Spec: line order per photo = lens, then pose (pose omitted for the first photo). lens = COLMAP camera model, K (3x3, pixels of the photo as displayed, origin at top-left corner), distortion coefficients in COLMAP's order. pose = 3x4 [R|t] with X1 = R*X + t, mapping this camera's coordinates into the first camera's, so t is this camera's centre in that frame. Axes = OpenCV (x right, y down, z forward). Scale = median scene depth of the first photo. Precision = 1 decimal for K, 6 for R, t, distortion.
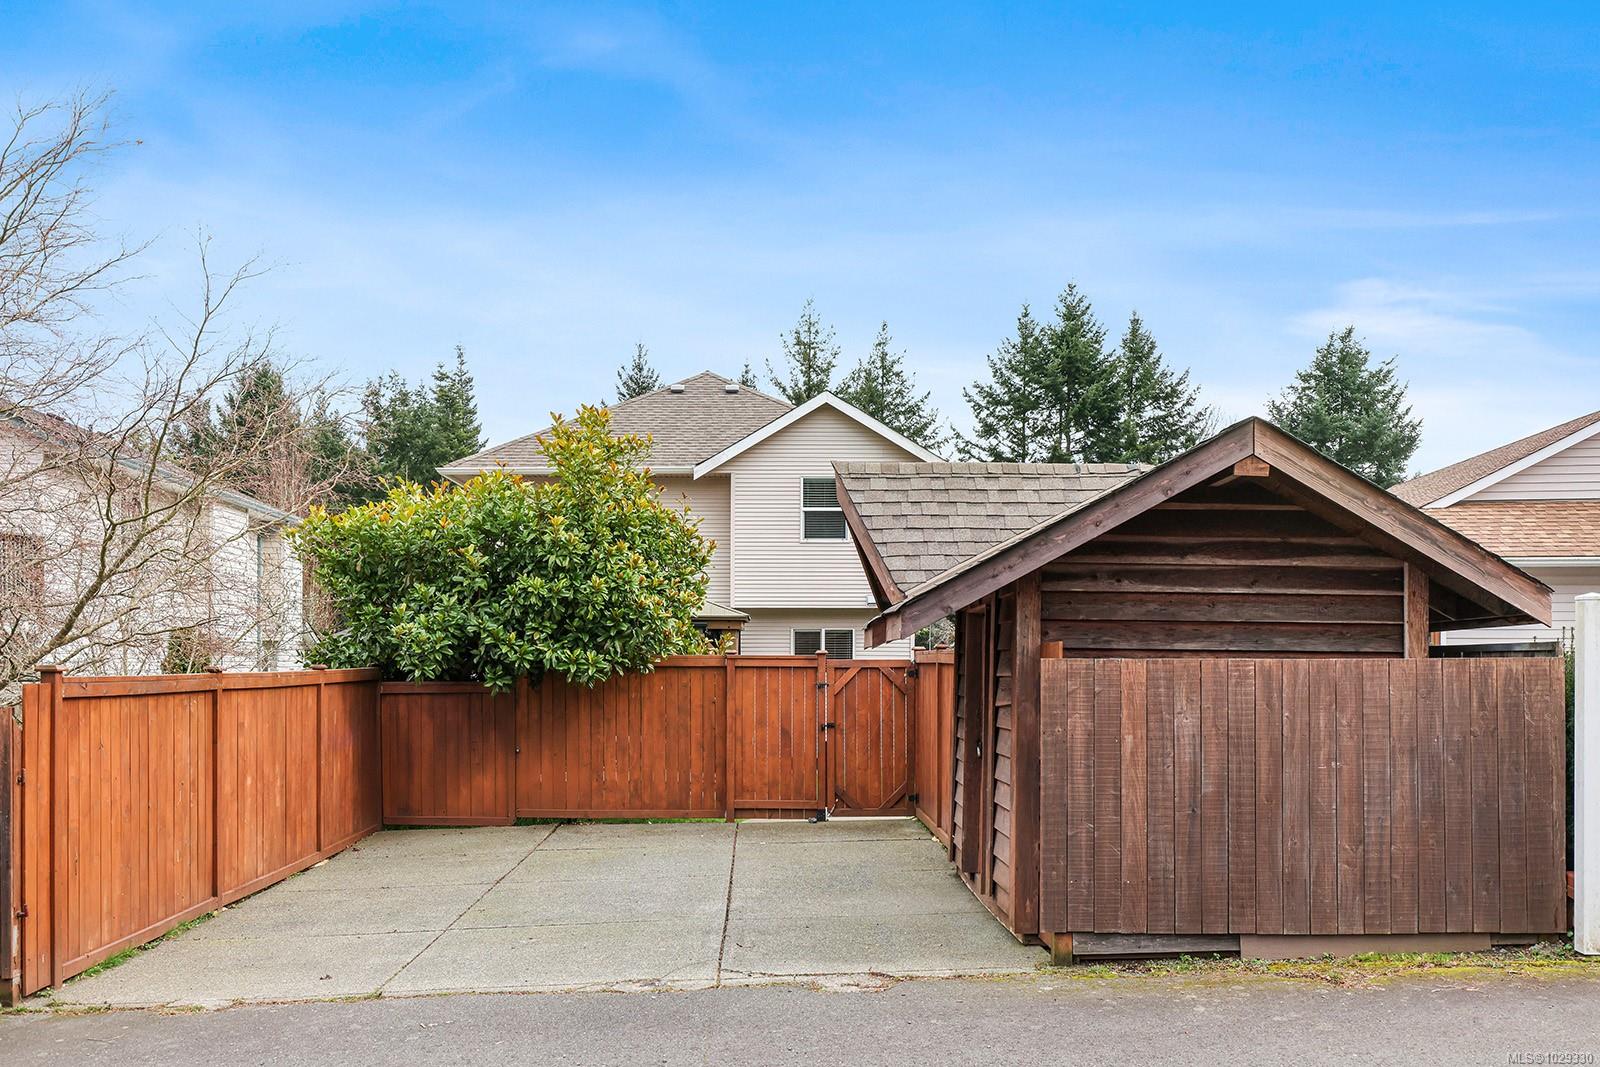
lens RADIAL K [[1349.7, 0, 799.2], [0, 1349.7, 617.0], [0, 0, 1]] dist [0.006993, 0.000913]
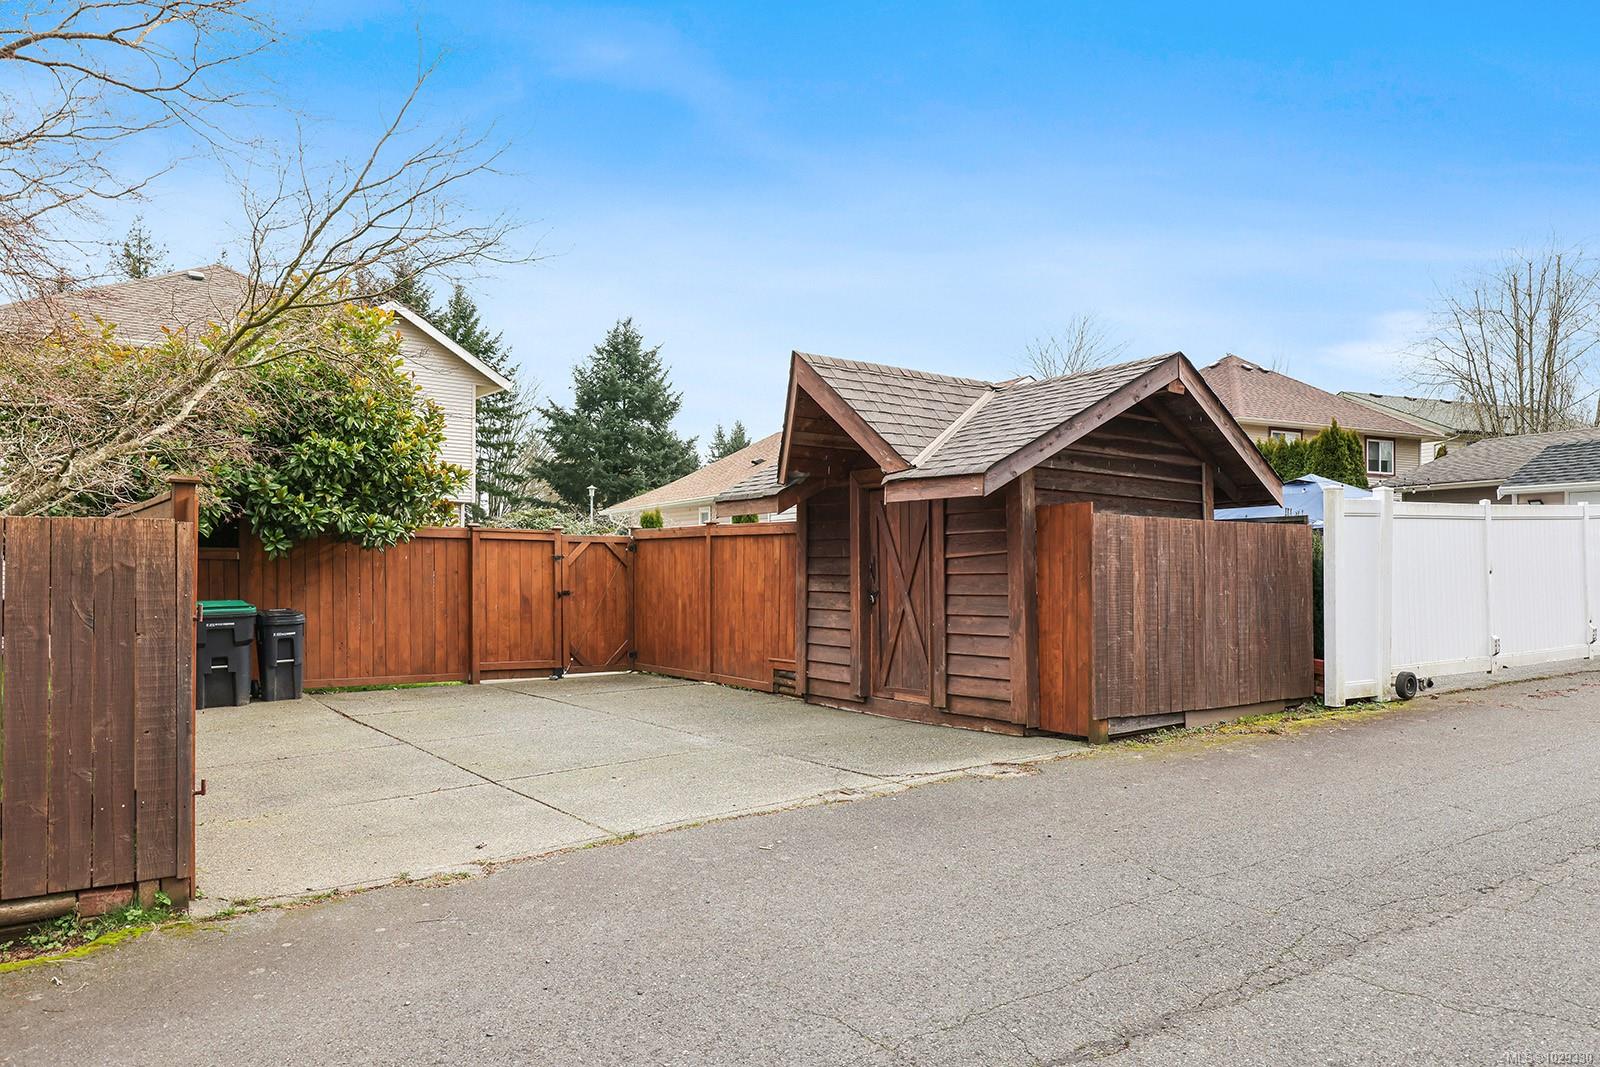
lens RADIAL K [[1079.7, 0, 800.0], [0, 1079.7, 533.5], [0, 0, 1]] dist [0.004309, 0.001375]
pose [[0.814432, 0.029164, 0.579526, -0.367517], [-0.027413, 0.999555, -0.011776, 0.039085], [-0.579611, -0.006296, 0.814869, 0.167730]]
